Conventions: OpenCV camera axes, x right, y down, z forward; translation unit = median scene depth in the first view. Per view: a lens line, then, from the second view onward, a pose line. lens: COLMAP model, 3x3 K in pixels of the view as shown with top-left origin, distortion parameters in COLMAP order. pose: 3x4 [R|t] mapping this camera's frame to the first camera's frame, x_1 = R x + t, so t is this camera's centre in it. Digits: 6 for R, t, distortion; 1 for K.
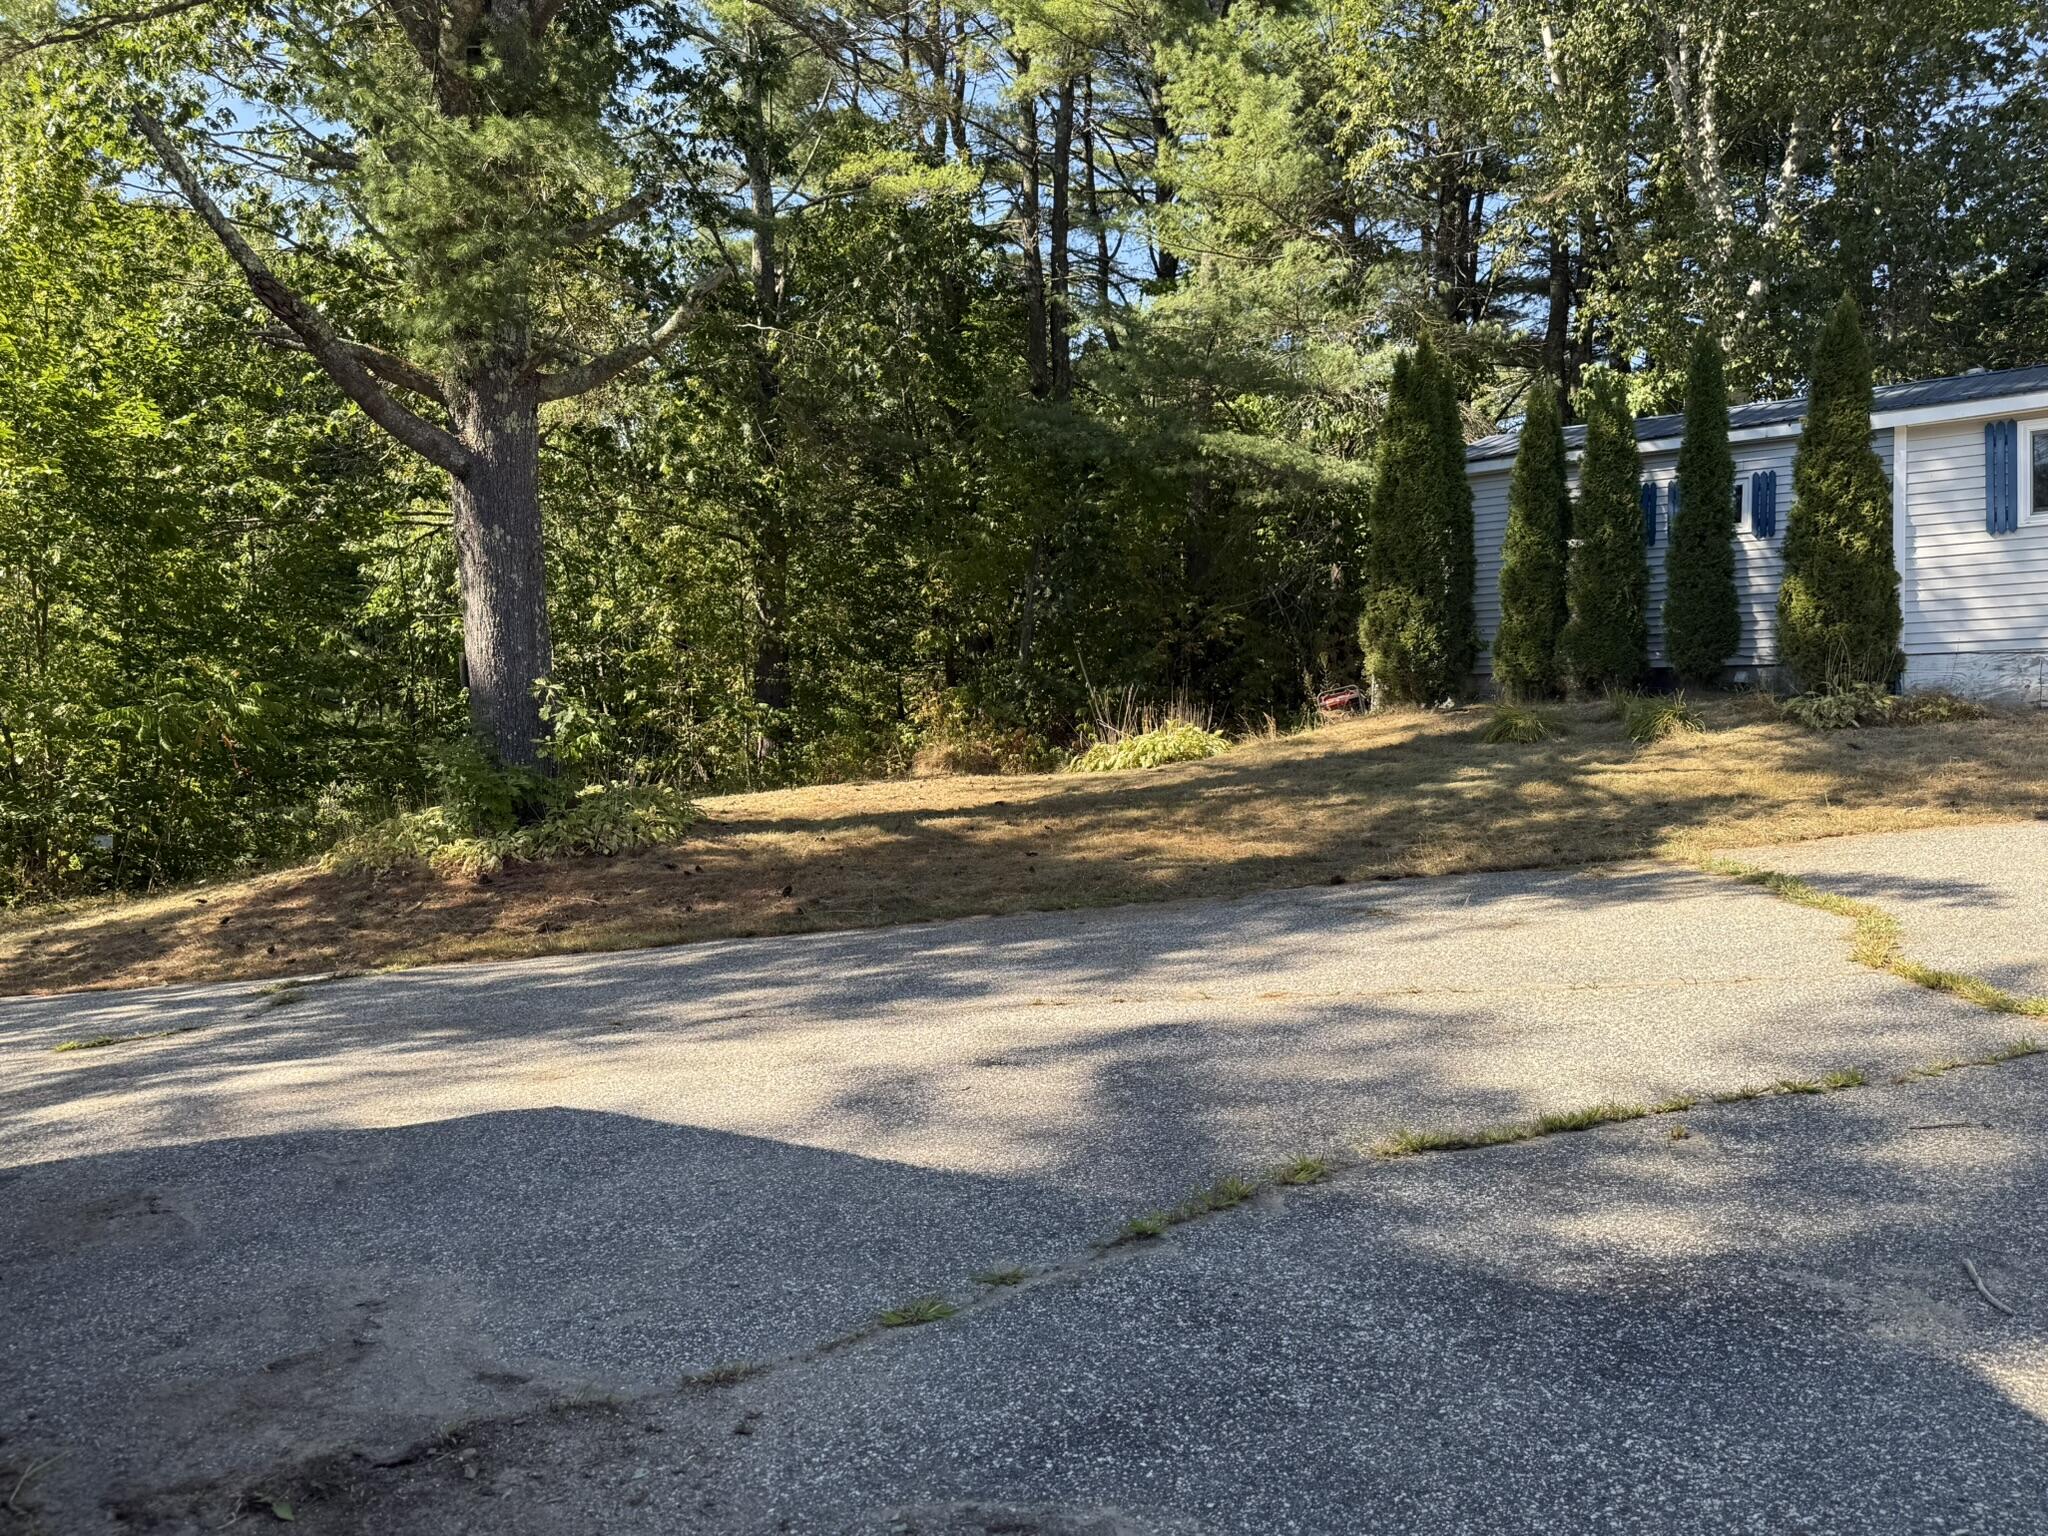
lens RADIAL K [[1552.2, 0, 1024.0], [0, 1552.2, 768.0], [0, 0, 1]] dist [0.002255, 0.000343]
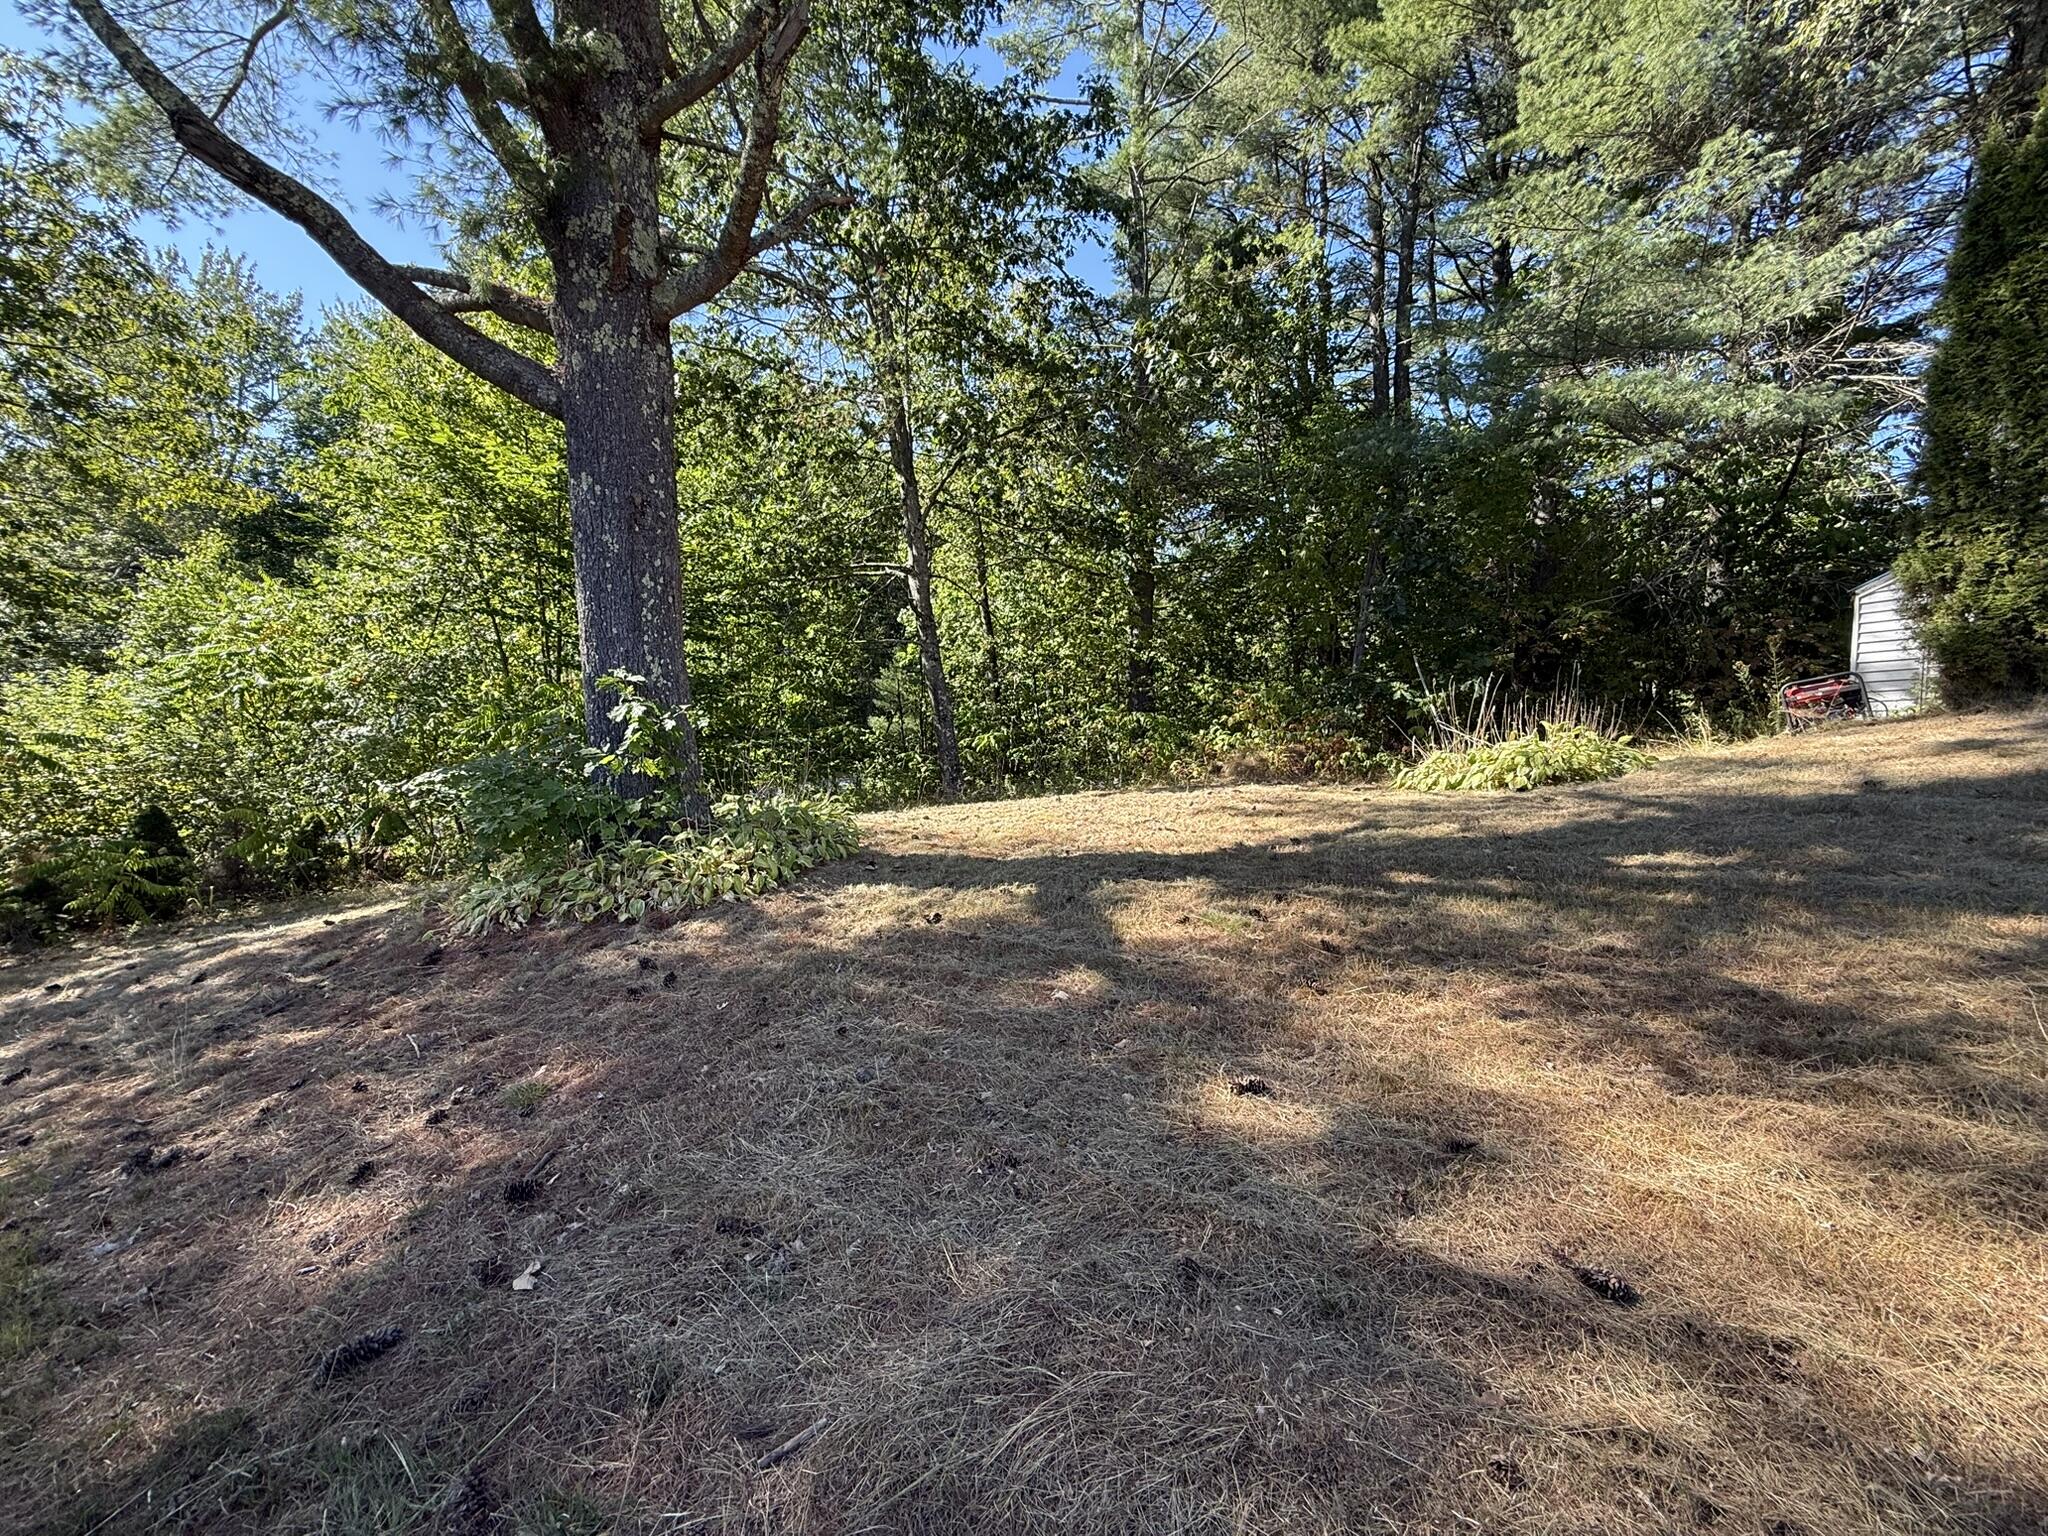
lens RADIAL K [[801.2, 0, 1024.0], [0, 801.2, 768.0], [0, 0, 1]] dist [0.006284, 0.000123]
pose [[0.914460, 0.019294, -0.404216, 0.020824], [-0.009742, 0.999623, 0.025675, -0.016006], [0.404559, -0.019541, 0.914303, 0.544121]]
